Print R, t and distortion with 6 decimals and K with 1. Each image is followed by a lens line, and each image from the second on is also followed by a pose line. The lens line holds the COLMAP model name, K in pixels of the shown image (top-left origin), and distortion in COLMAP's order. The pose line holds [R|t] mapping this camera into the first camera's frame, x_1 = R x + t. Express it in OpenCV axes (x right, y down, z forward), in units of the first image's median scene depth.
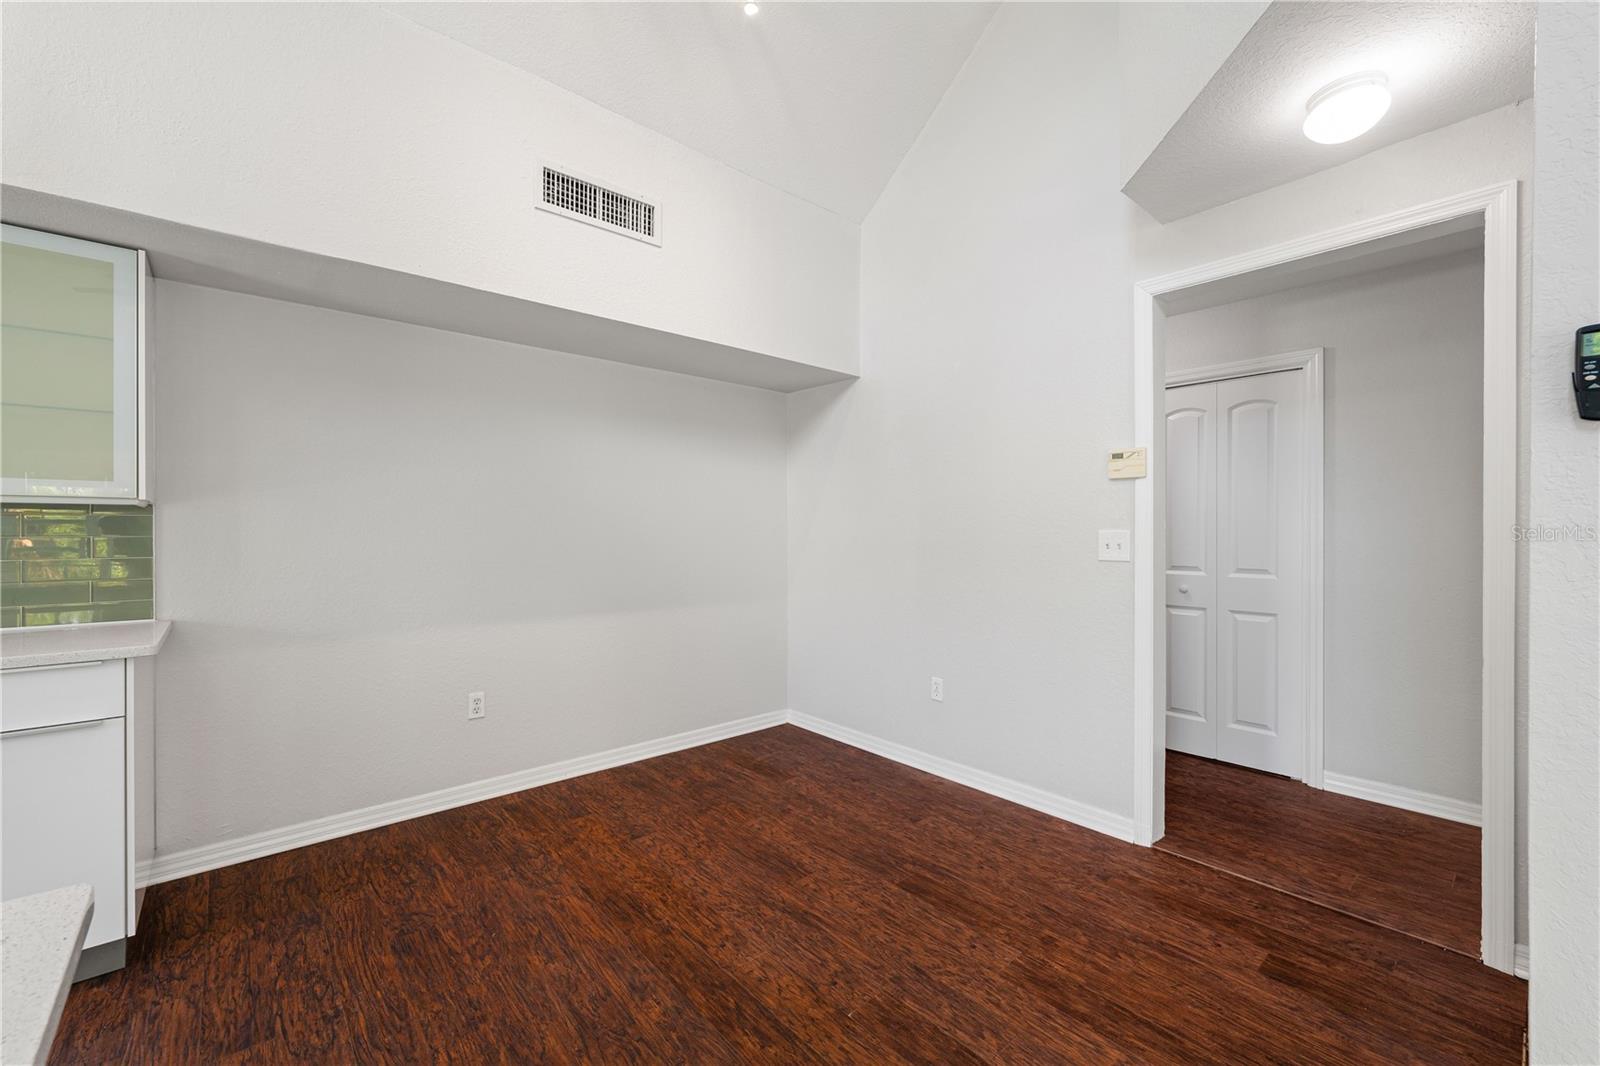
lens RADIAL K [[656.5, 0, 798.4], [0, 656.5, 529.0], [0, 0, 1]] dist [-0.001725, 0.000189]
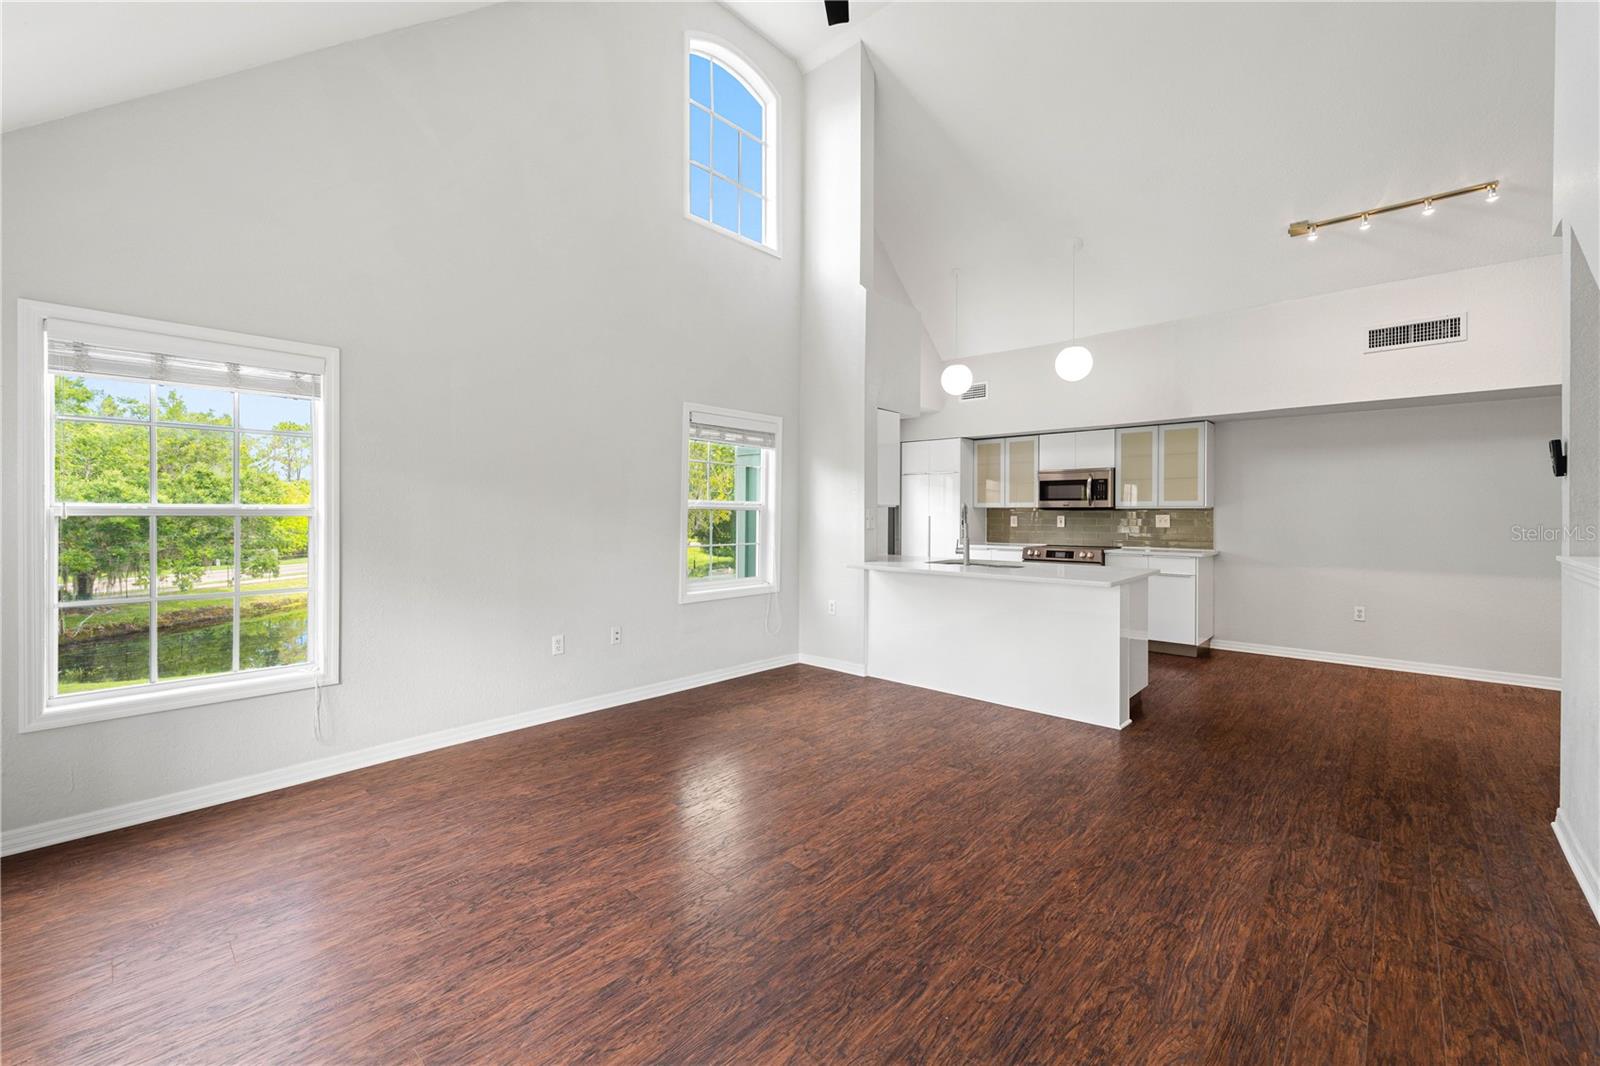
lens RADIAL K [[656.5, 0, 802.1], [0, 656.5, 509.5], [0, 0, 1]] dist [-0.001725, 0.000189]
pose [[0.111329, -0.003110, -0.993779, 1.163673], [-0.002403, 0.999991, -0.003399, -0.012548], [0.993781, 0.002767, 0.111321, -0.756711]]
